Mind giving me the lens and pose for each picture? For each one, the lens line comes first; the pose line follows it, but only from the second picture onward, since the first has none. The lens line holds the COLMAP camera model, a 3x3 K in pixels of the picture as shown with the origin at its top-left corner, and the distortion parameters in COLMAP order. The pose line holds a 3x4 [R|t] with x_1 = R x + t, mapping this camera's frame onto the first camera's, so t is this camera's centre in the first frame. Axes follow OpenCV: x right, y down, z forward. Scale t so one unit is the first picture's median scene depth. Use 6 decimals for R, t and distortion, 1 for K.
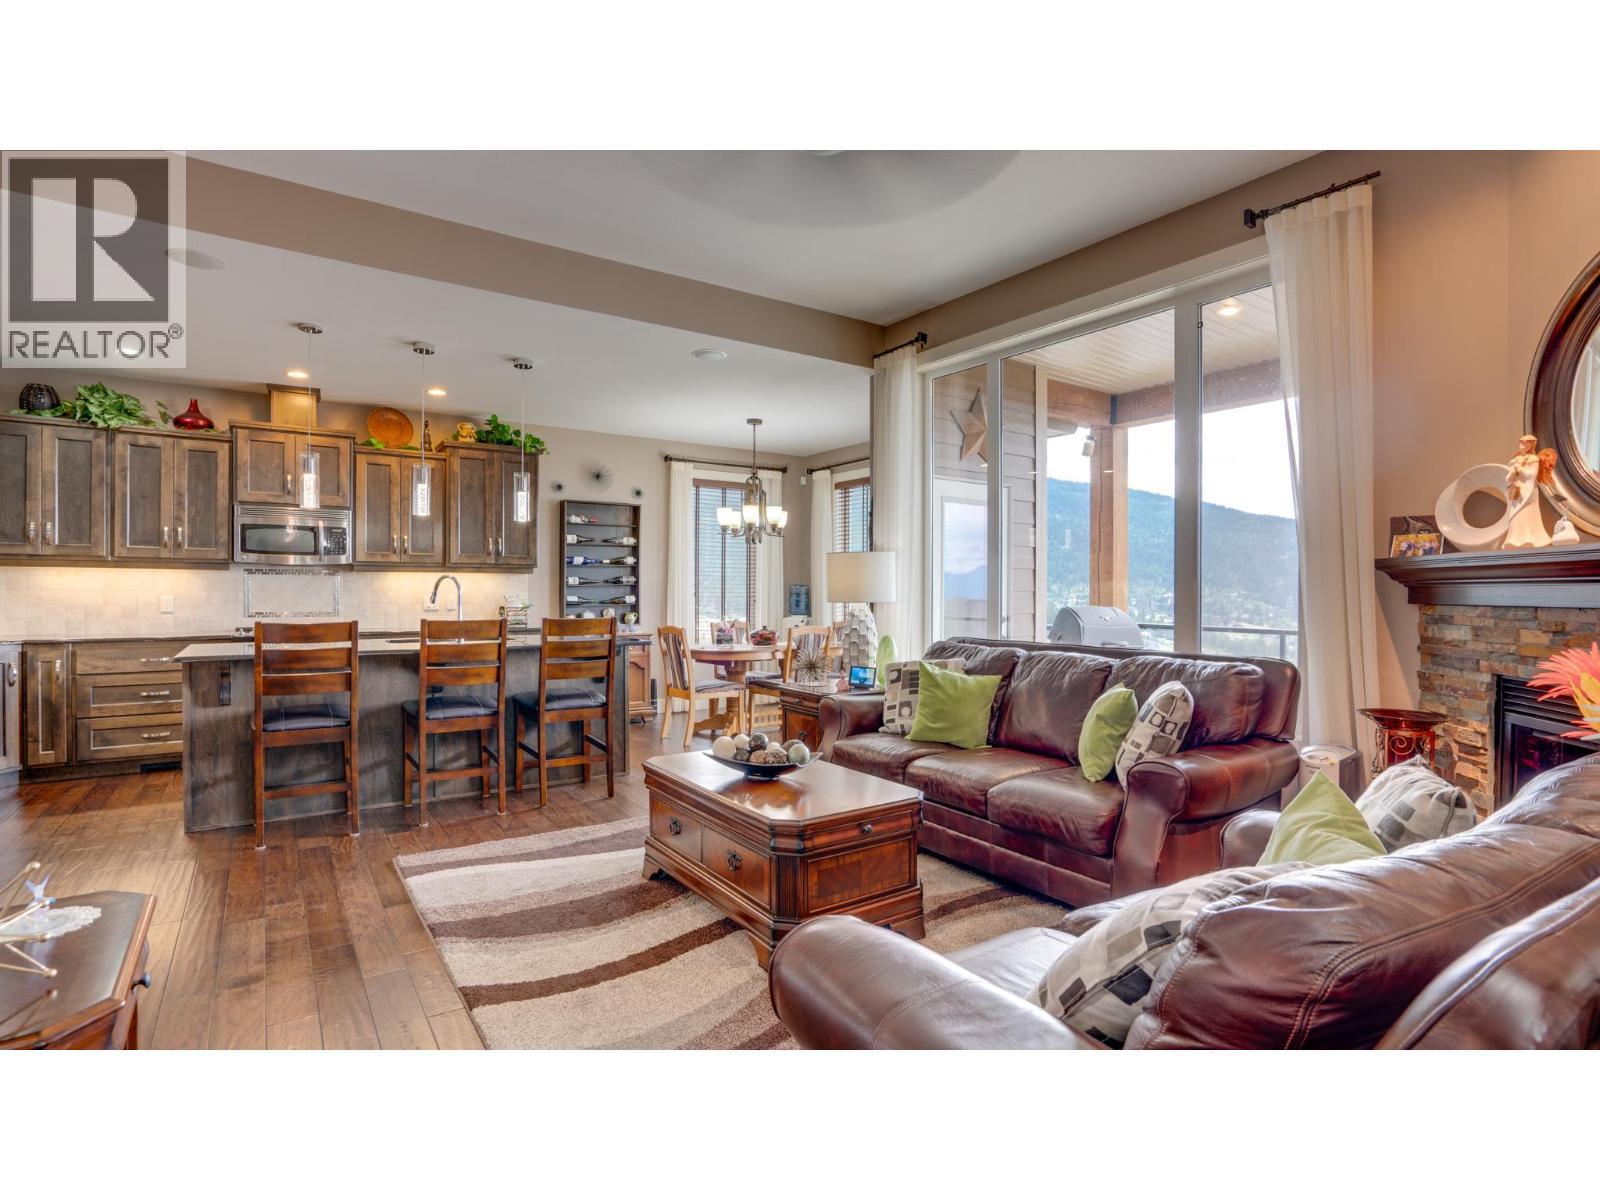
lens RADIAL K [[762.4, 0, 800.0], [0, 762.4, 600.0], [0, 0, 1]] dist [-0.045714, 0.014023]
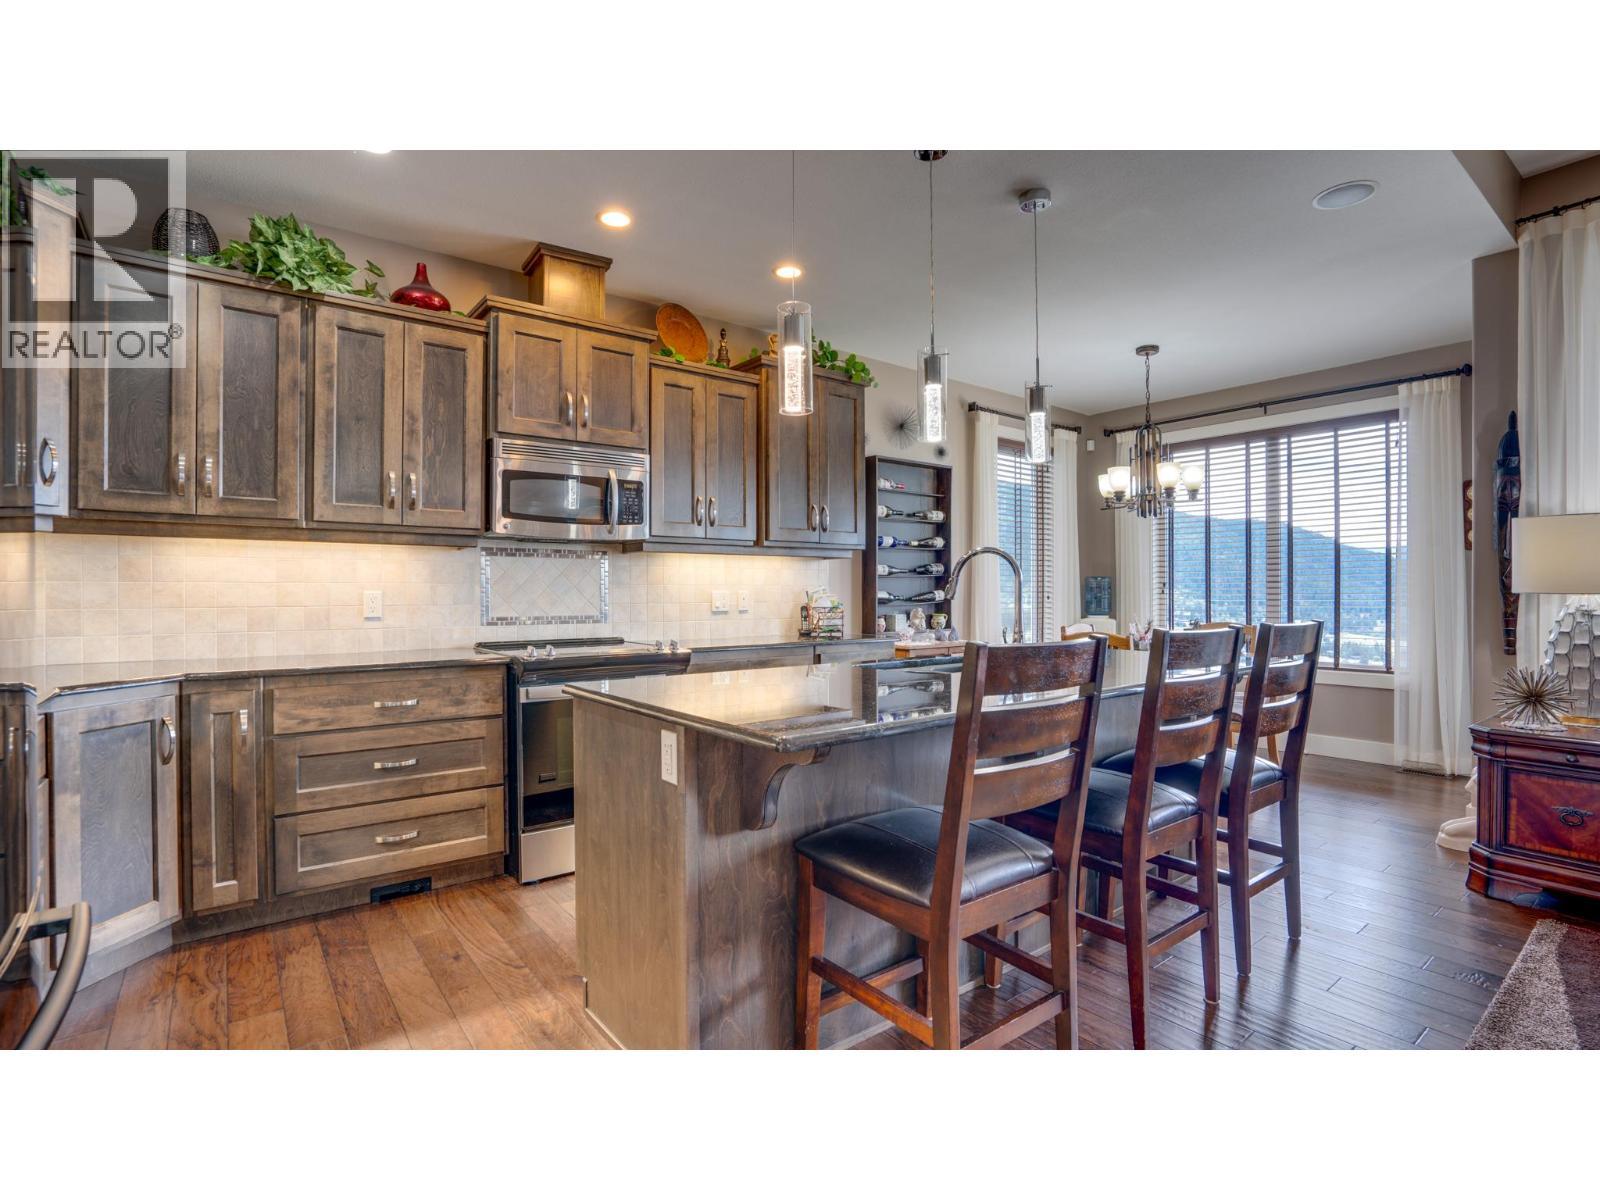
lens RADIAL K [[762.4, 0, 800.0], [0, 762.4, 600.0], [0, 0, 1]] dist [-0.045714, 0.014023]
pose [[0.999282, -0.005571, 0.037489, -0.556985], [0.005589, 0.999984, -0.000374, 0.004054], [-0.037486, 0.000583, 0.999297, 0.398992]]
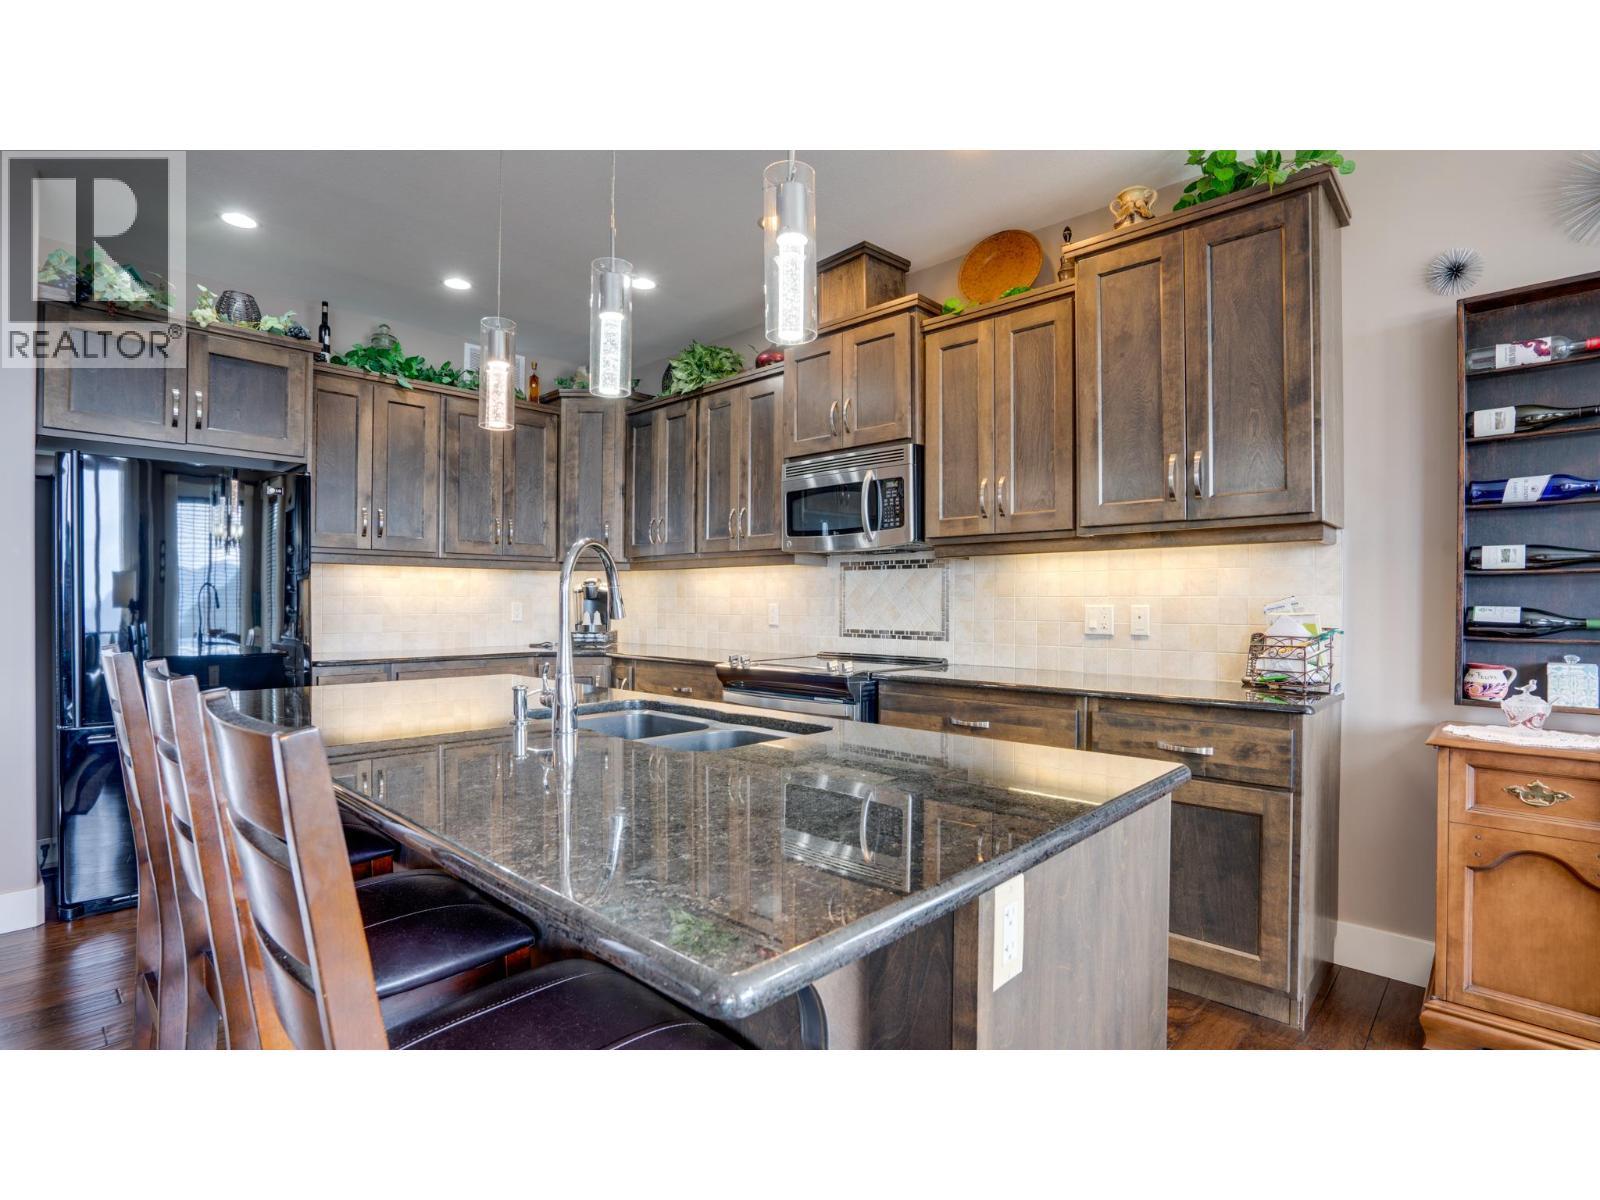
lens RADIAL K [[790.0, 0, 830.1], [0, 790.0, 604.1], [0, 0, 1]] dist [-0.003465, -0.000277]
pose [[0.223585, -0.003017, -0.974680, -0.068435], [-0.013424, 0.999891, -0.006175, -0.000931], [0.974592, 0.014465, 0.223520, 0.922032]]
